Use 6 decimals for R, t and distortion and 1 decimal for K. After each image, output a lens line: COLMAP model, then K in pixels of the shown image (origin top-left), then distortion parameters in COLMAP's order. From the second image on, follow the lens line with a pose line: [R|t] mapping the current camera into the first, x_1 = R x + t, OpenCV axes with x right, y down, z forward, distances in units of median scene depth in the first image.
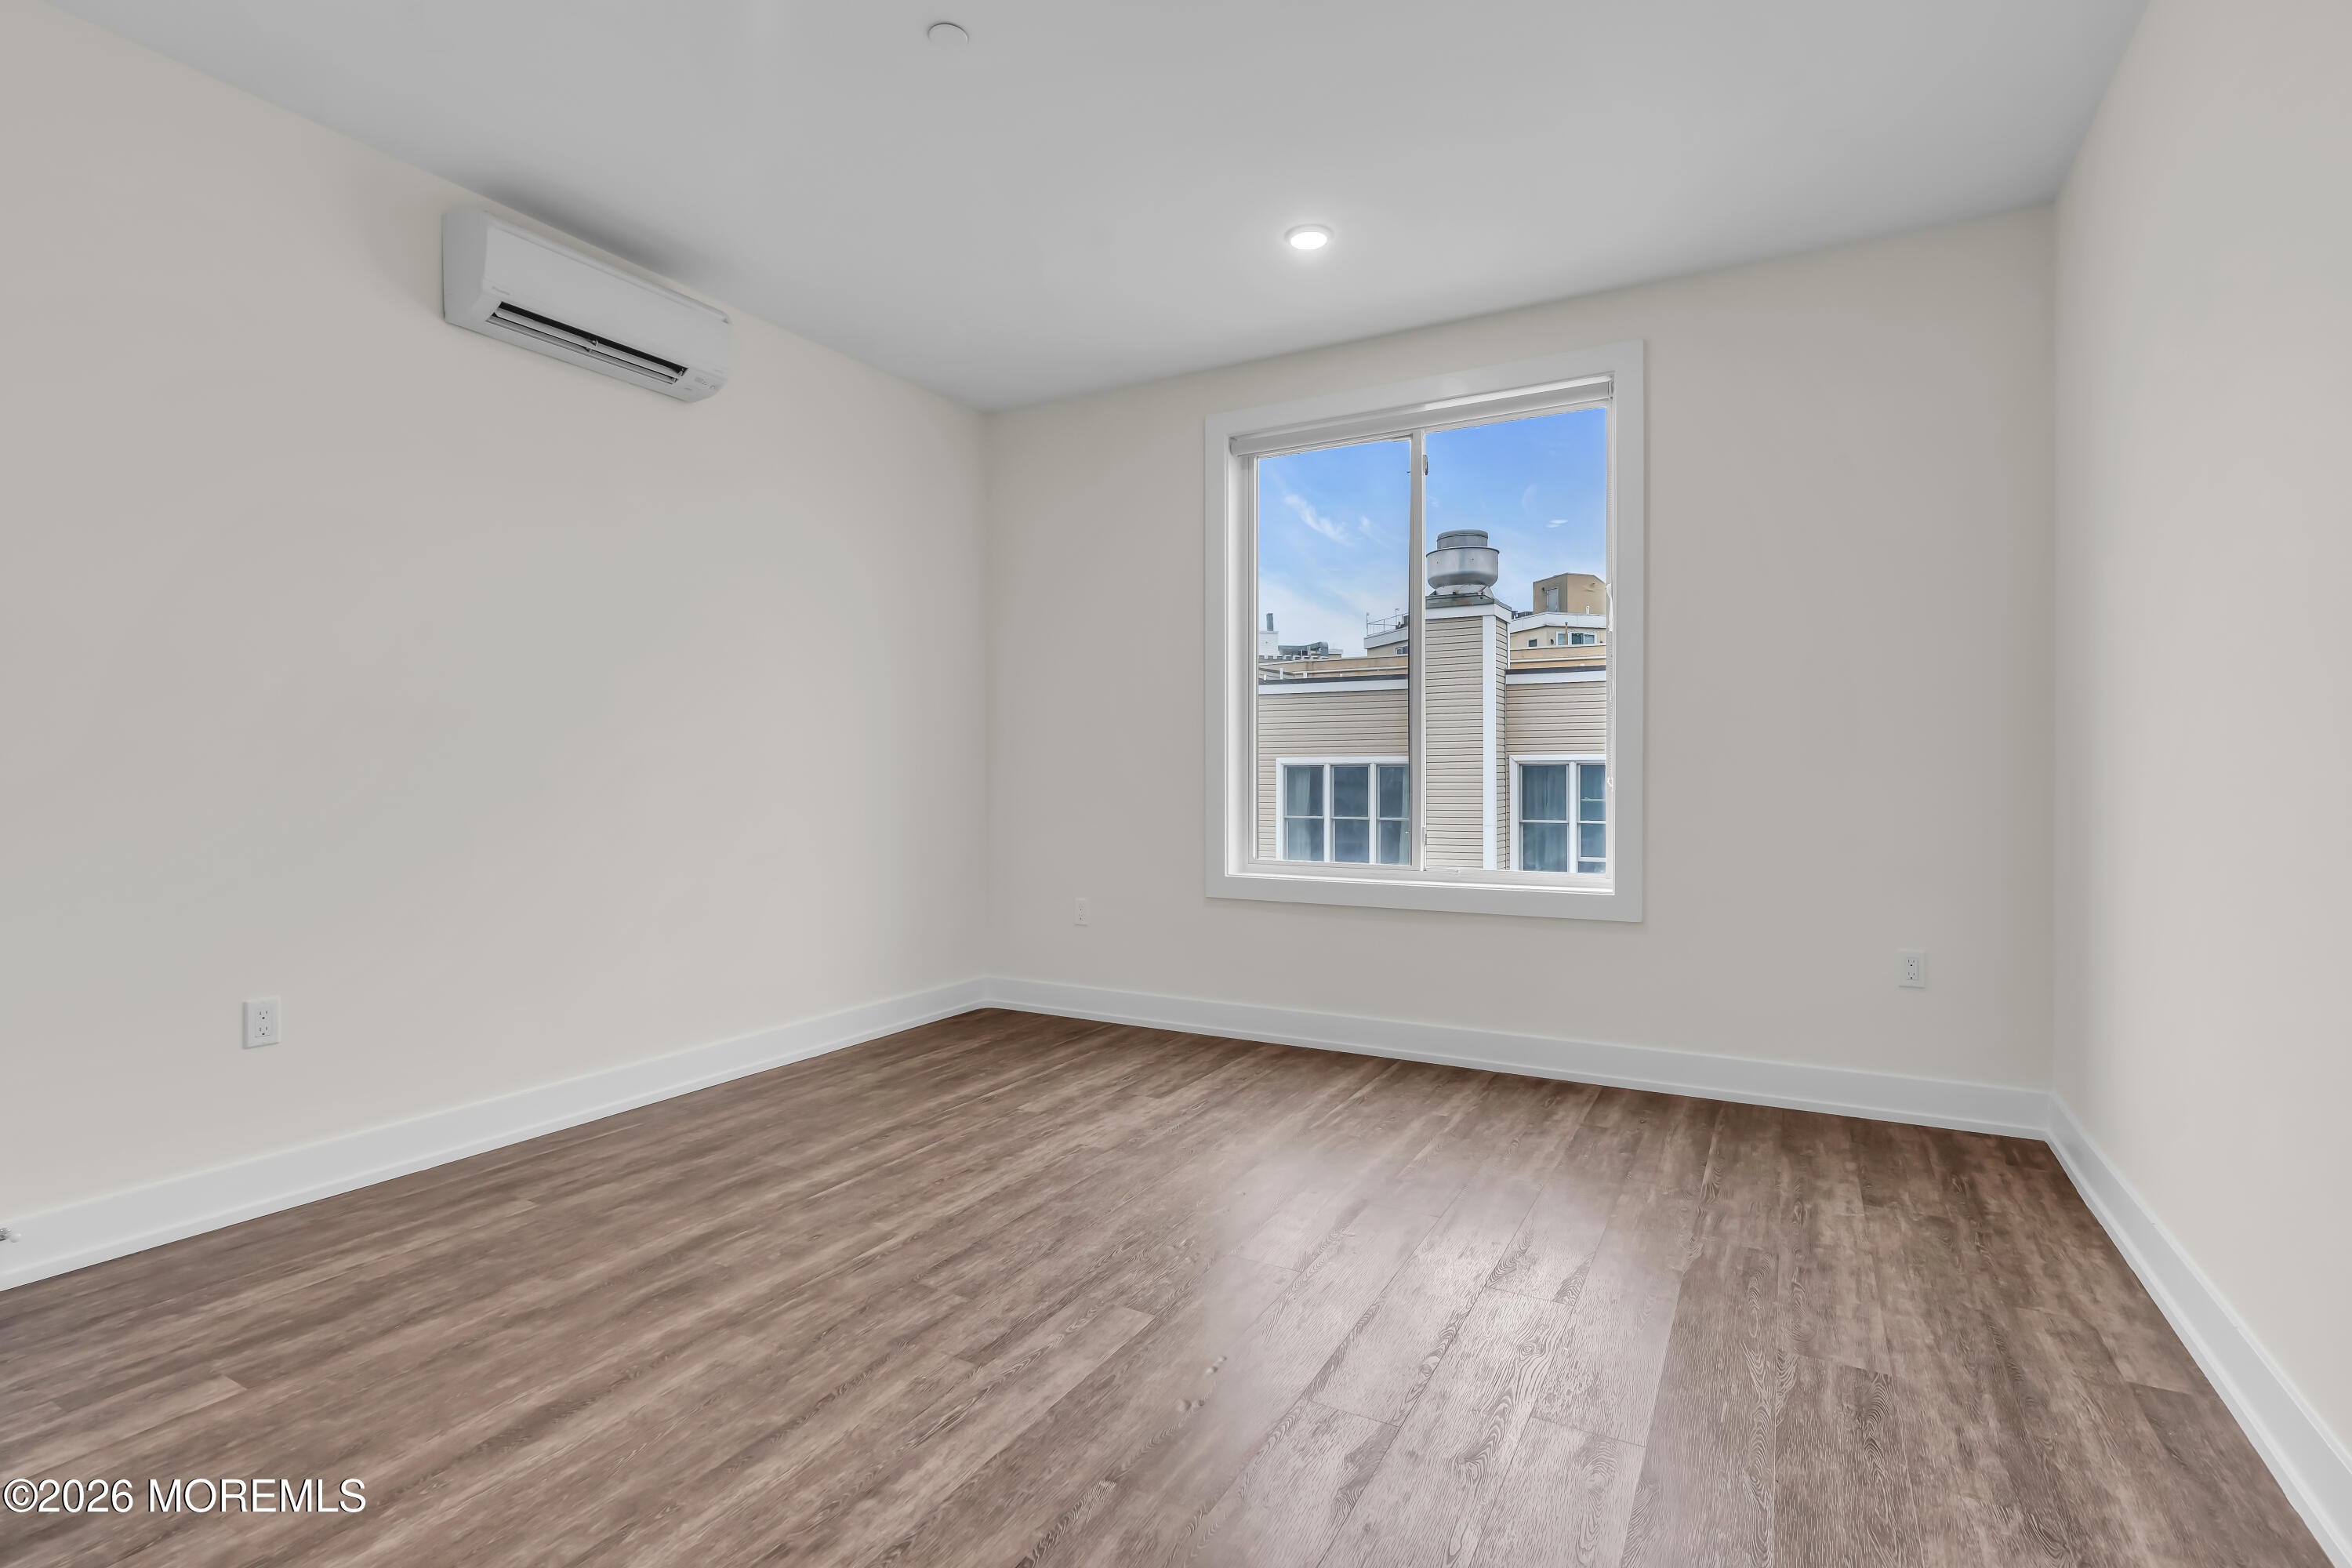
lens RADIAL K [[1120.1, 0, 1171.5], [0, 1120.1, 776.3], [0, 0, 1]] dist [0.003217, 0.000775]
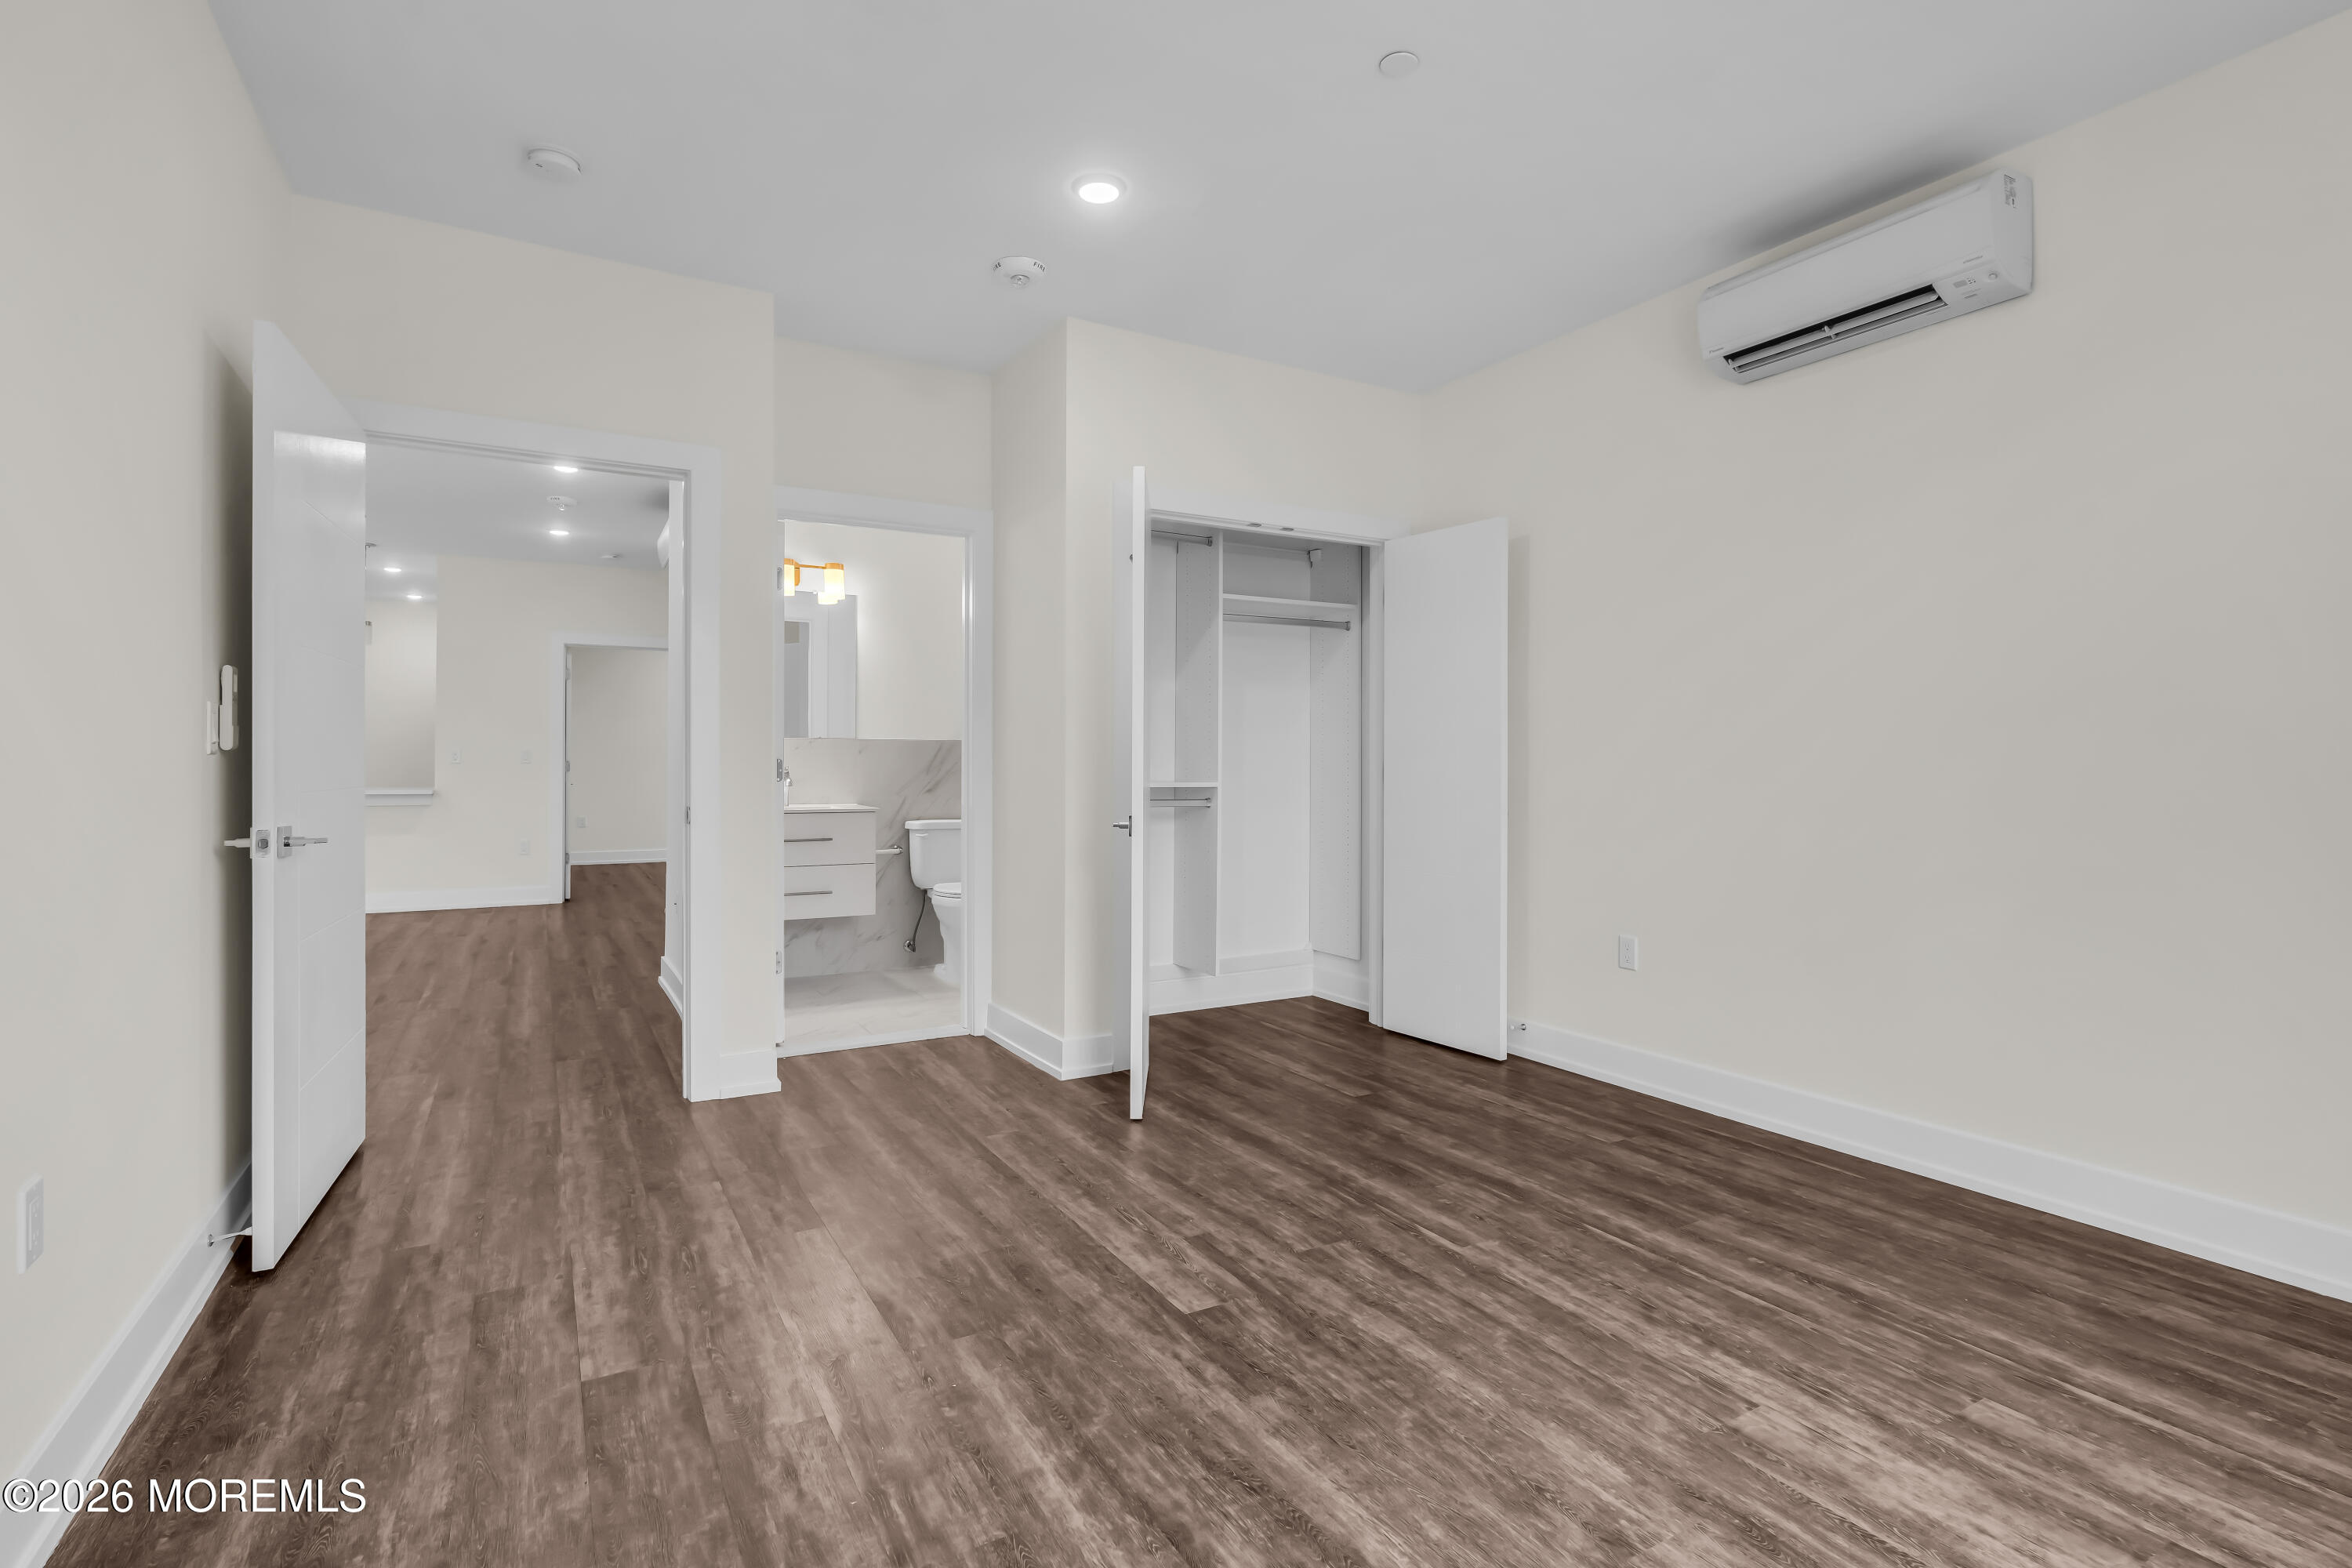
lens RADIAL K [[1120.1, 0, 1175.7], [0, 1120.1, 774.5], [0, 0, 1]] dist [0.003217, 0.000775]
pose [[-0.518134, 0.003698, -0.855291, 0.679837], [-0.003782, 0.999971, 0.006614, -0.015758], [0.855291, 0.006662, -0.518105, 1.191053]]
